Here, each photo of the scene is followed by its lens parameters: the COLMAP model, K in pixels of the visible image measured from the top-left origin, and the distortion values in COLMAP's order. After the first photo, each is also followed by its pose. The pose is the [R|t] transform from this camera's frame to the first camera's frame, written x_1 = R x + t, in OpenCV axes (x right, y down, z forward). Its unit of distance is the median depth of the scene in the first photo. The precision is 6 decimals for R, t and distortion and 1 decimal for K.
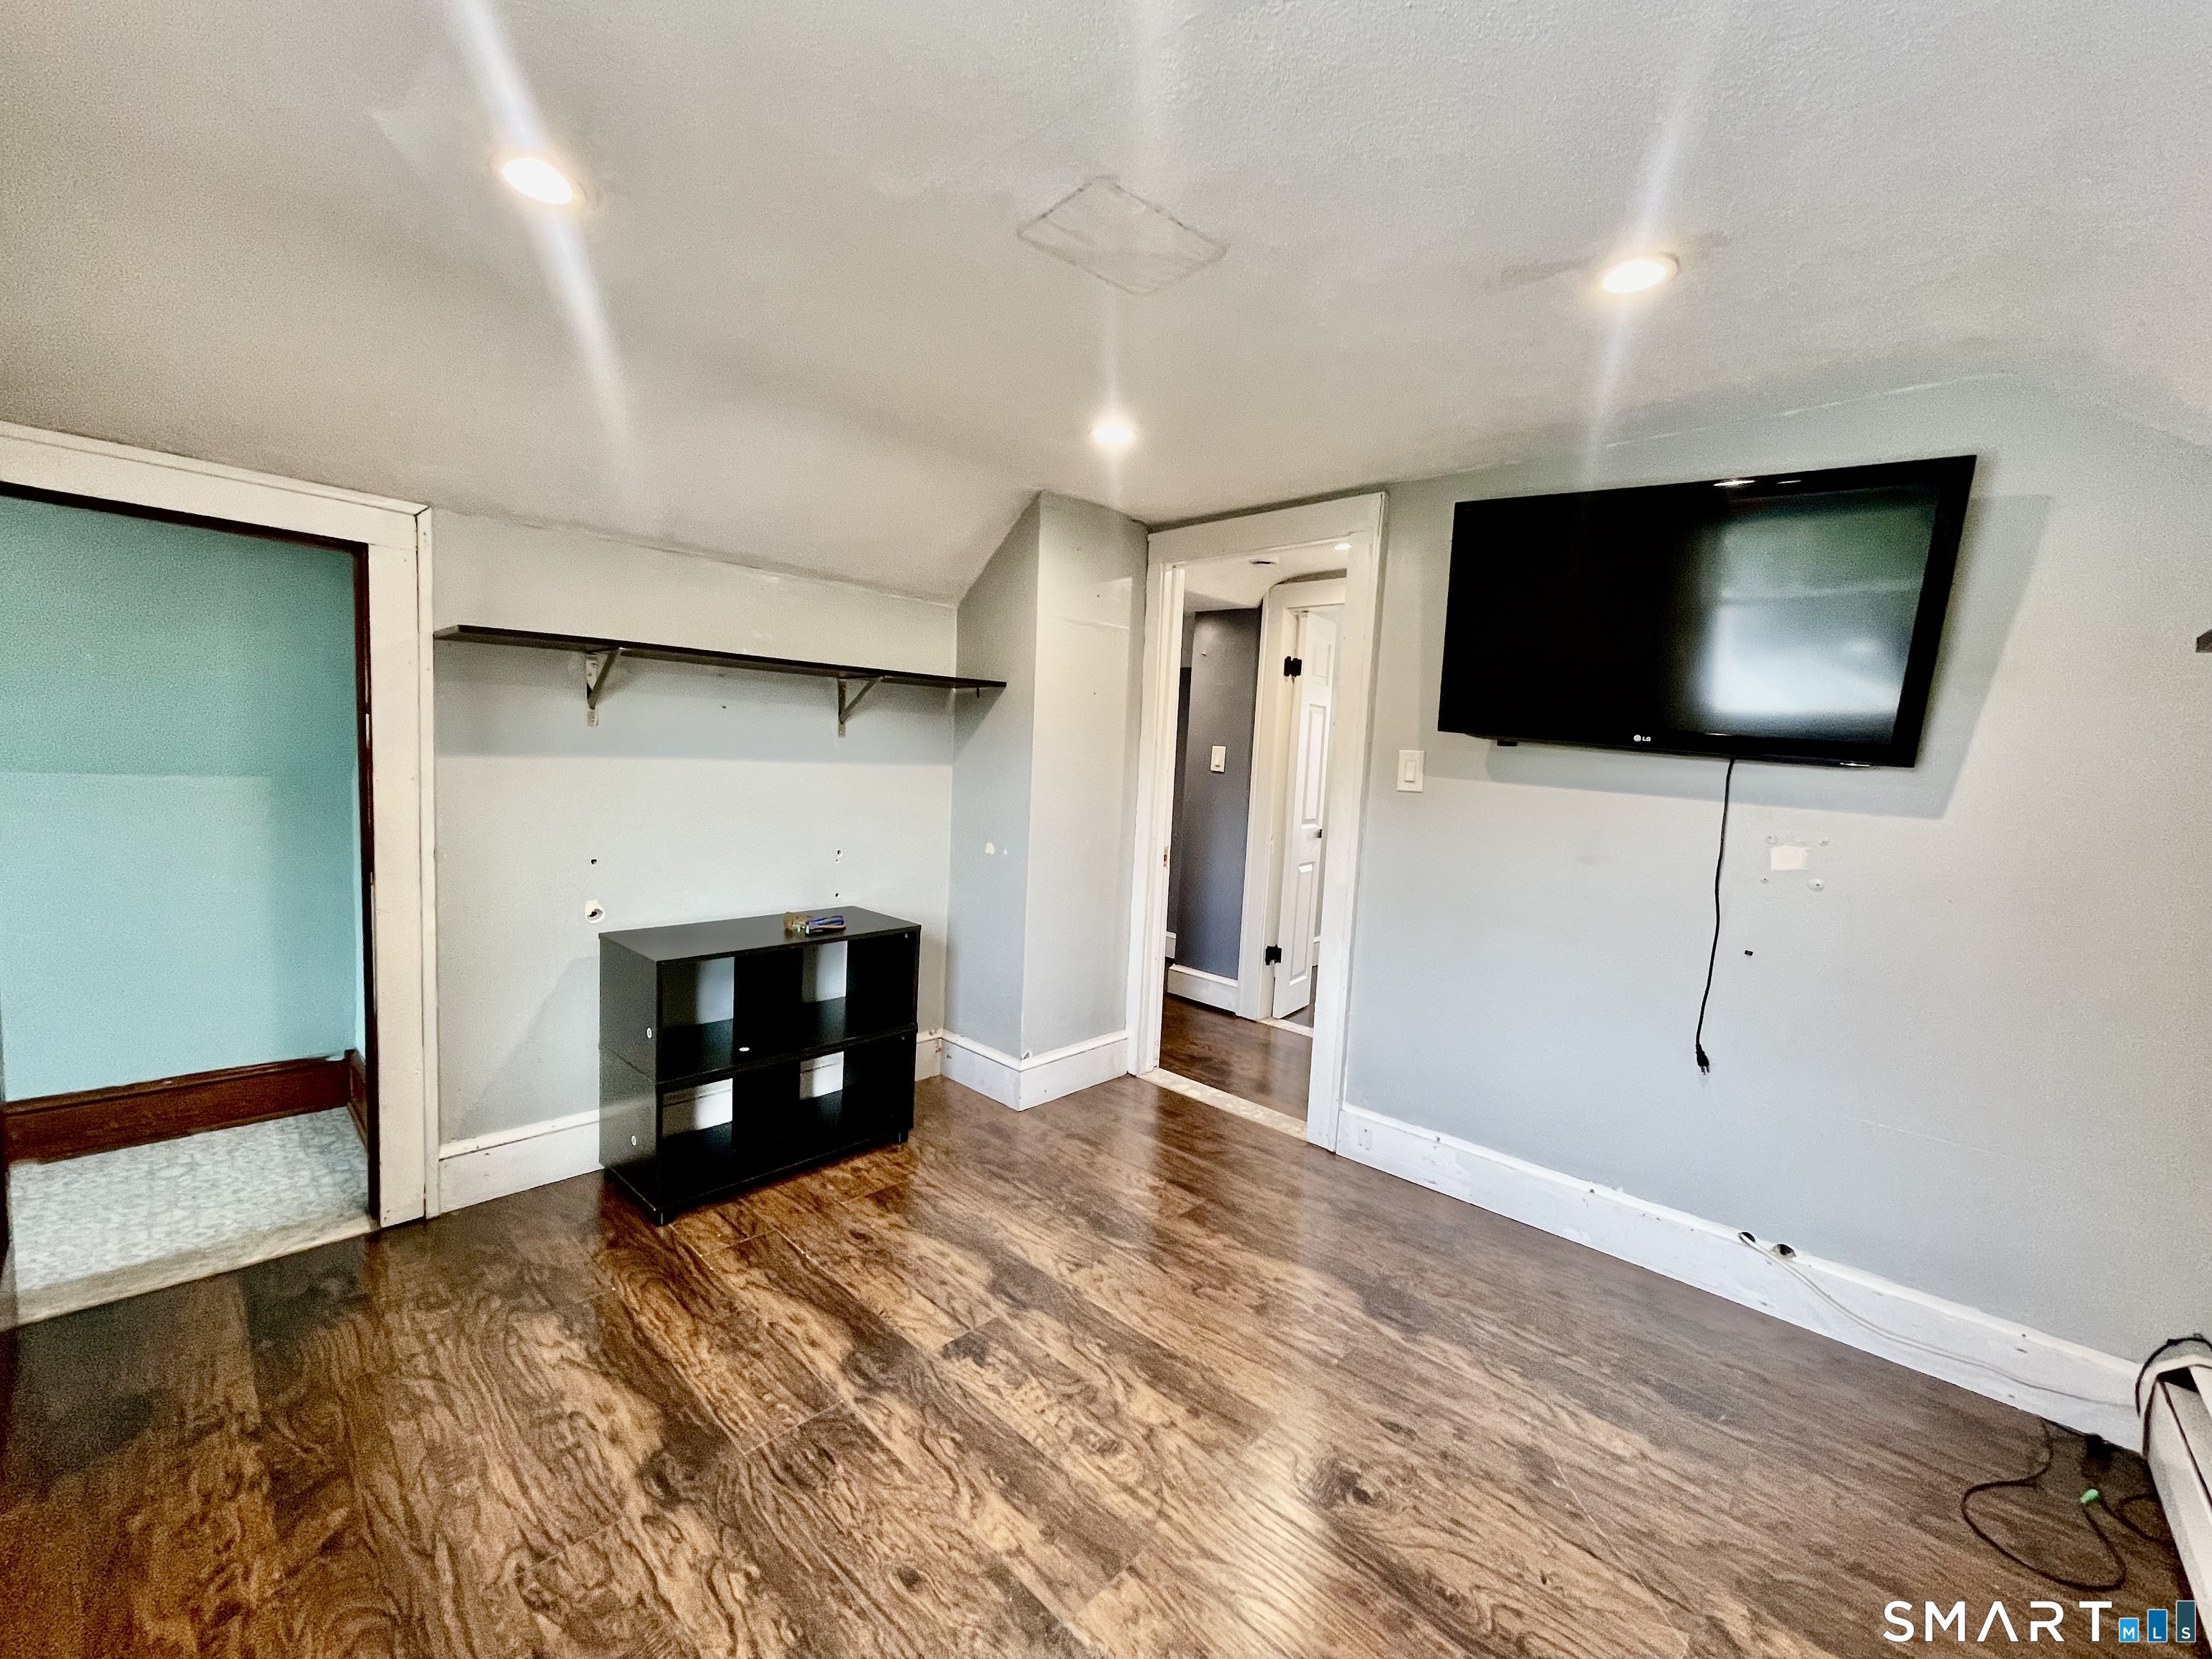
lens RADIAL K [[886.8, 0, 1106.0], [0, 886.8, 829.5], [0, 0, 1]] dist [-0.002961, 0.003943]
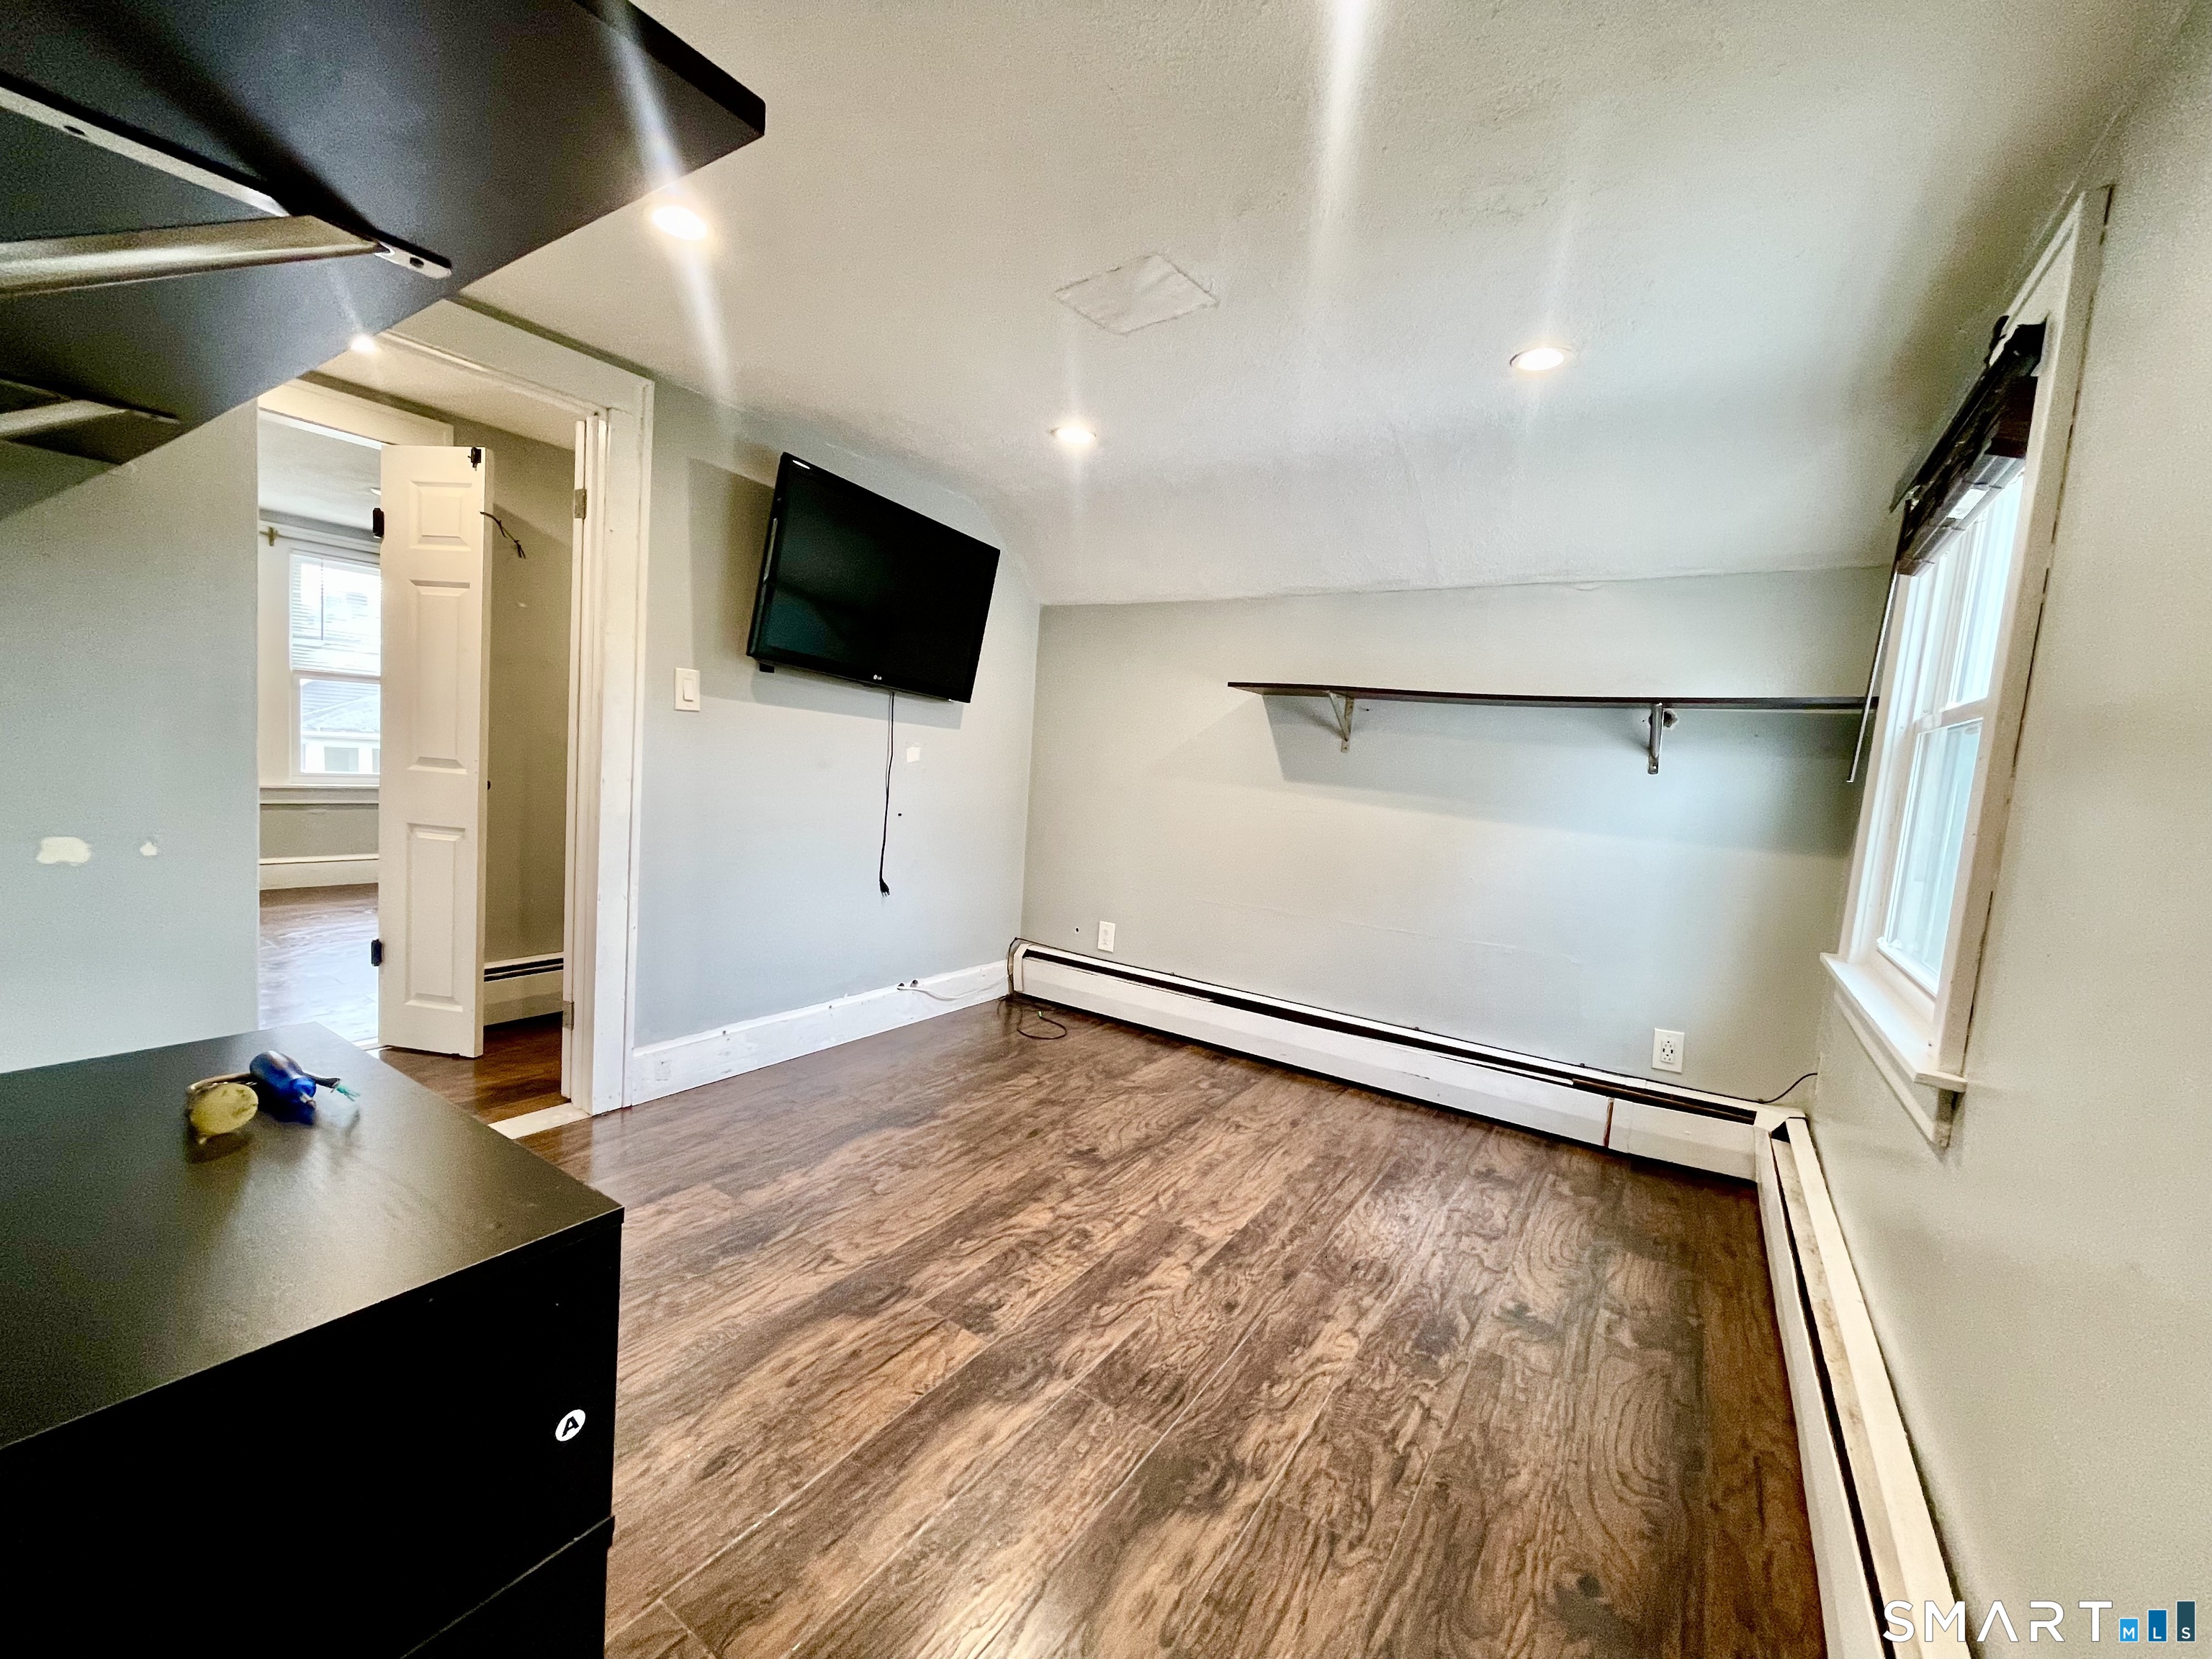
lens RADIAL K [[885.9, 0, 1106.0], [0, 885.9, 829.5], [0, 0, 1]] dist [-0.033828, 0.023128]
pose [[-0.154254, -0.146933, 0.977045, -1.291053], [-0.001545, 0.988915, 0.148474, -0.104911], [-0.988030, 0.021394, -0.152771, 1.240121]]
